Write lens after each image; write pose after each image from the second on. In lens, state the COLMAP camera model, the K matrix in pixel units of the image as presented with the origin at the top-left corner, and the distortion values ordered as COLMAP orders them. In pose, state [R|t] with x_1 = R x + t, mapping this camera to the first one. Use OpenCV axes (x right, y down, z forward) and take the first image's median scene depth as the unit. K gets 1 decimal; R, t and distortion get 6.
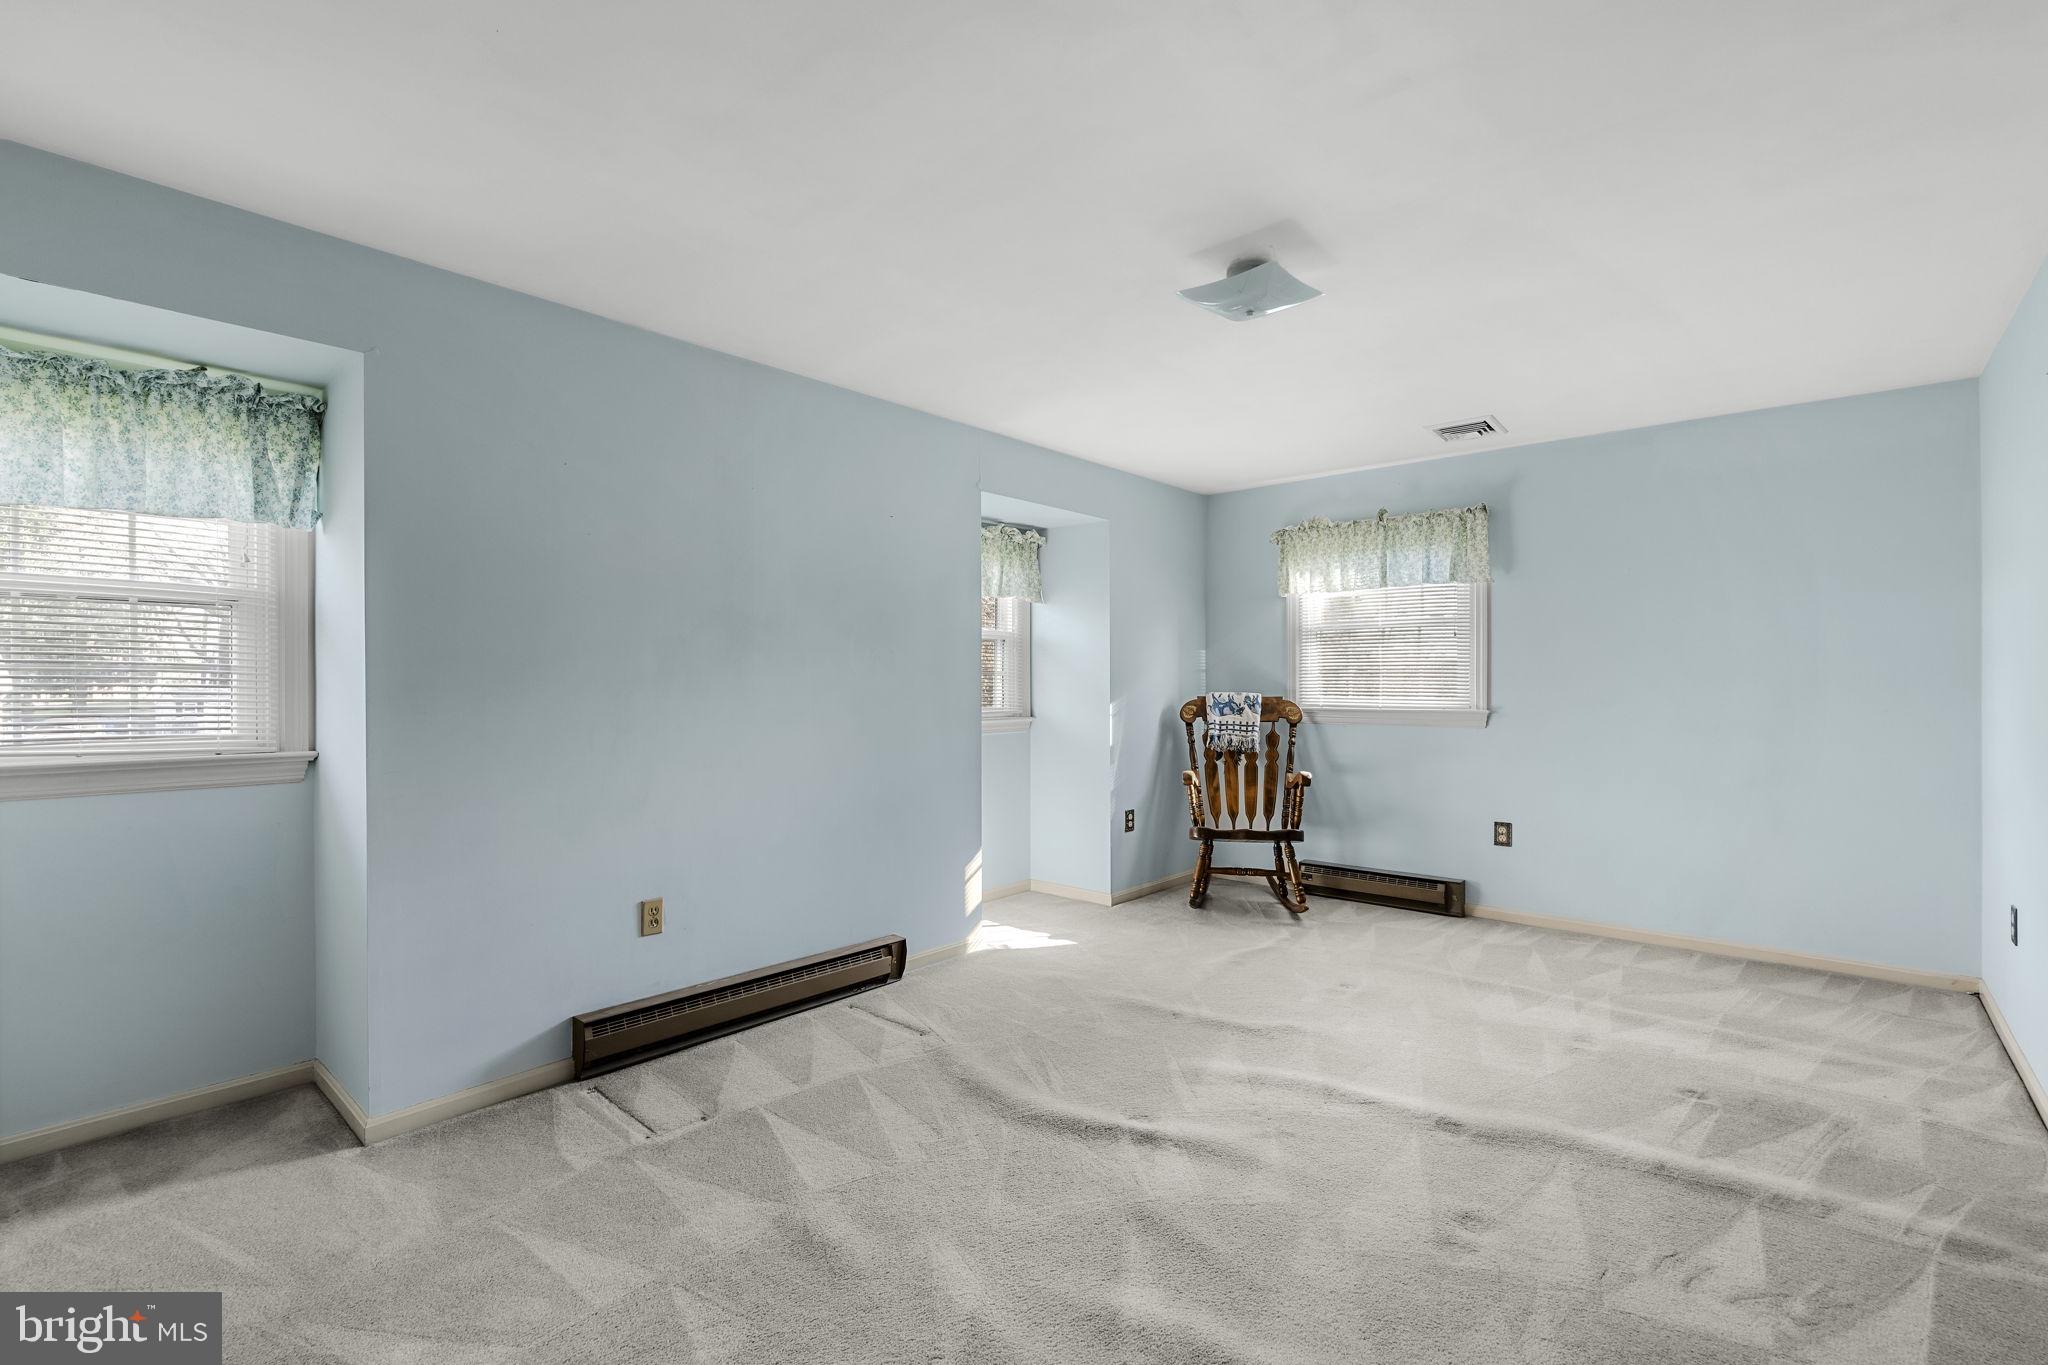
lens RADIAL K [[945.4, 0, 1030.0], [0, 945.4, 685.8], [0, 0, 1]] dist [0.000209, 0.000087]
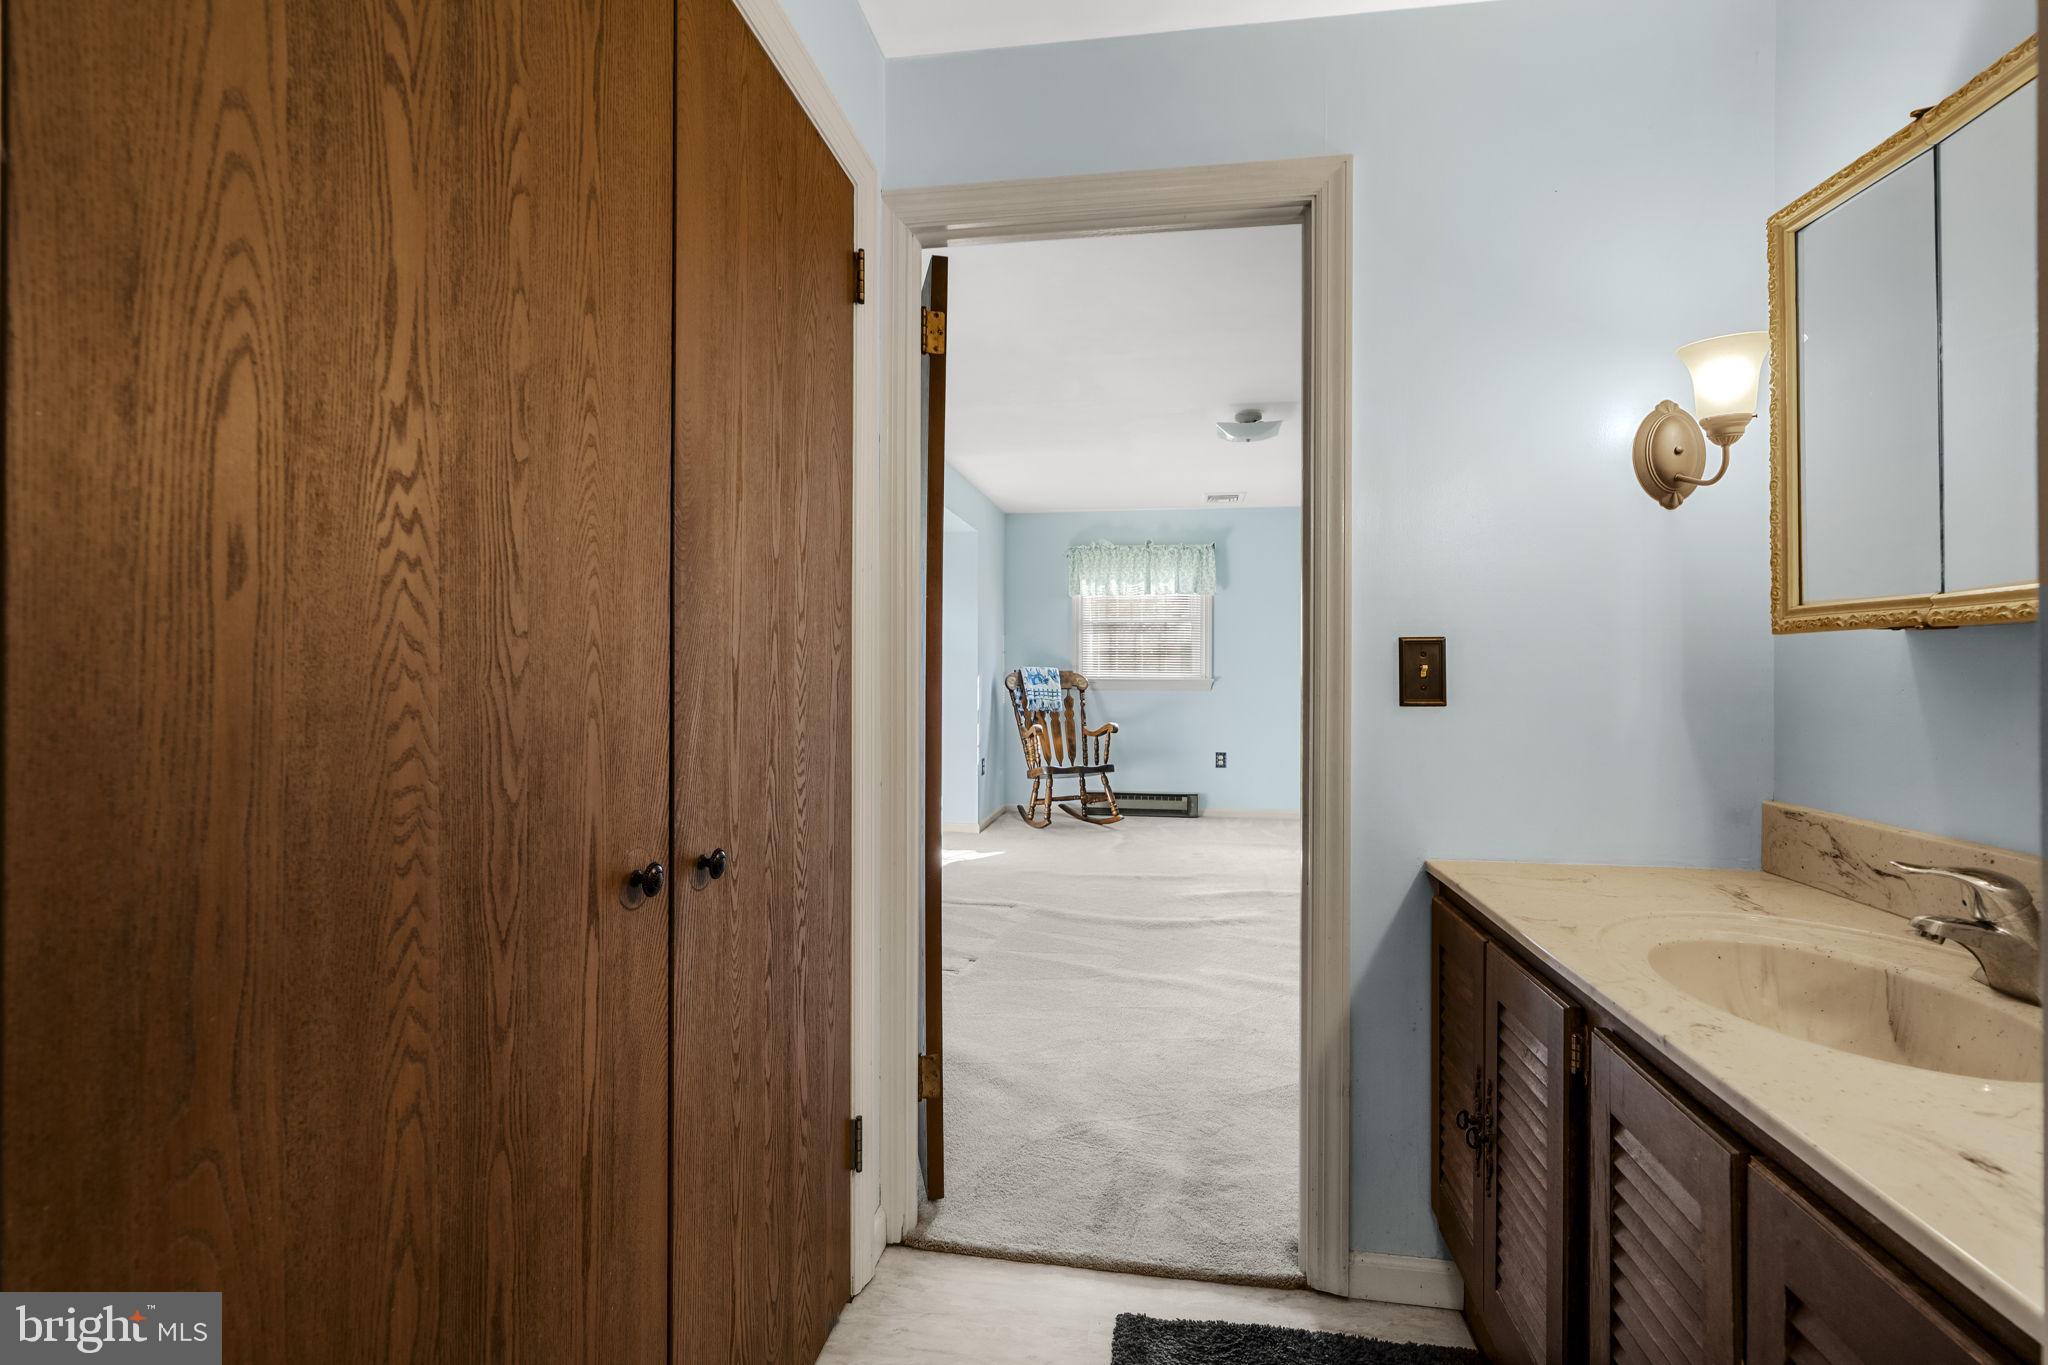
lens RADIAL K [[945.4, 0, 1013.2], [0, 945.4, 665.2], [0, 0, 1]] dist [0.000209, 0.000087]
pose [[0.862278, 0.003030, 0.506426, -0.519365], [-0.002152, 0.999995, -0.002319, 0.007477], [-0.506431, 0.000910, 0.862280, -0.135317]]
